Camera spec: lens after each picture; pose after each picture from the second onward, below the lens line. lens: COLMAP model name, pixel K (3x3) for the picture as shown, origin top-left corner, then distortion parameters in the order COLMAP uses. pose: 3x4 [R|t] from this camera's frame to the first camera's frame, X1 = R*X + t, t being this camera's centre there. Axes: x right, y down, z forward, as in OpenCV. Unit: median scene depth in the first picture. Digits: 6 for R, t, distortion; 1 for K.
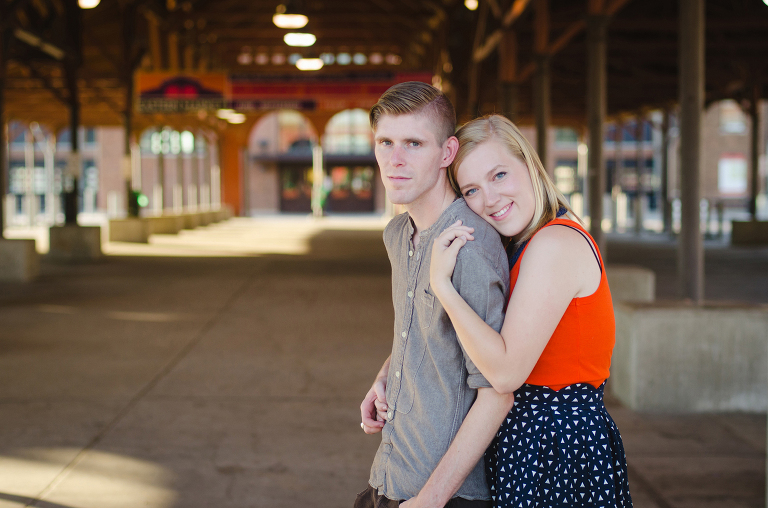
lens RADIAL K [[1742.1, 0, 369.9], [0, 1742.1, 275.7], [0, 0, 1]] dist [0.074063, -0.516878]
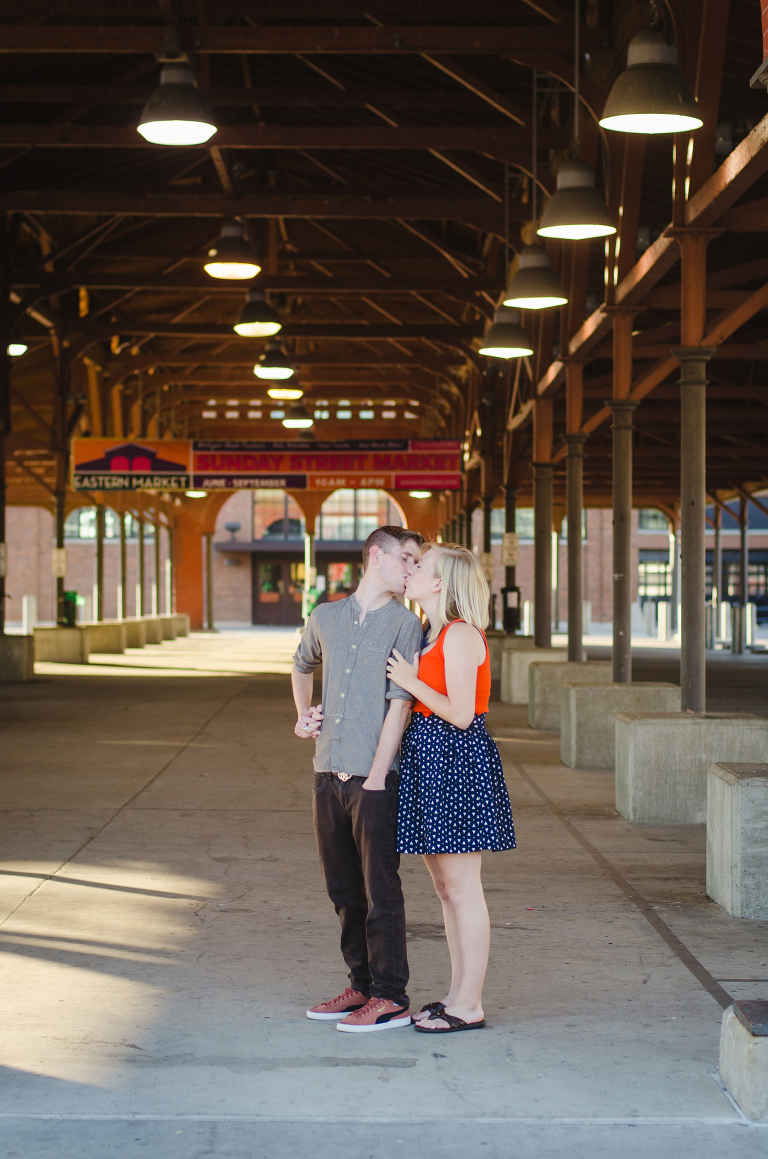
lens RADIAL K [[2629.0, 0, 383.4], [0, 2629.0, 613.8], [0, 0, 1]] dist [0.074063, -0.516878]
pose [[0.999999, 0.000605, -0.001322, 0.007574], [-0.000658, 0.999182, -0.040430, 0.010582], [0.001297, 0.040431, 0.999181, -0.244726]]
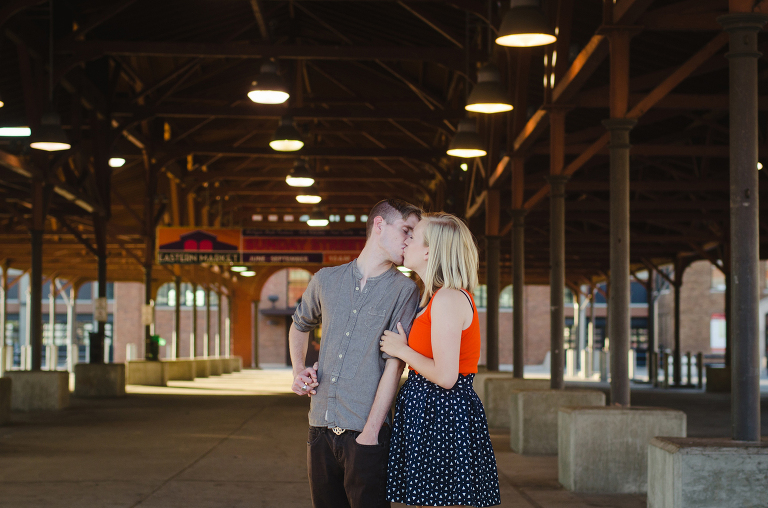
lens RADIAL K [[1742.1, 0, 369.9], [0, 1742.1, 275.7], [0, 0, 1]] dist [0.074063, -0.516878]
pose [[0.999976, 0.004198, -0.005590, 0.007779], [-0.004698, 0.995697, -0.092553, 0.020565], [0.005177, 0.092577, 0.995692, -0.122860]]
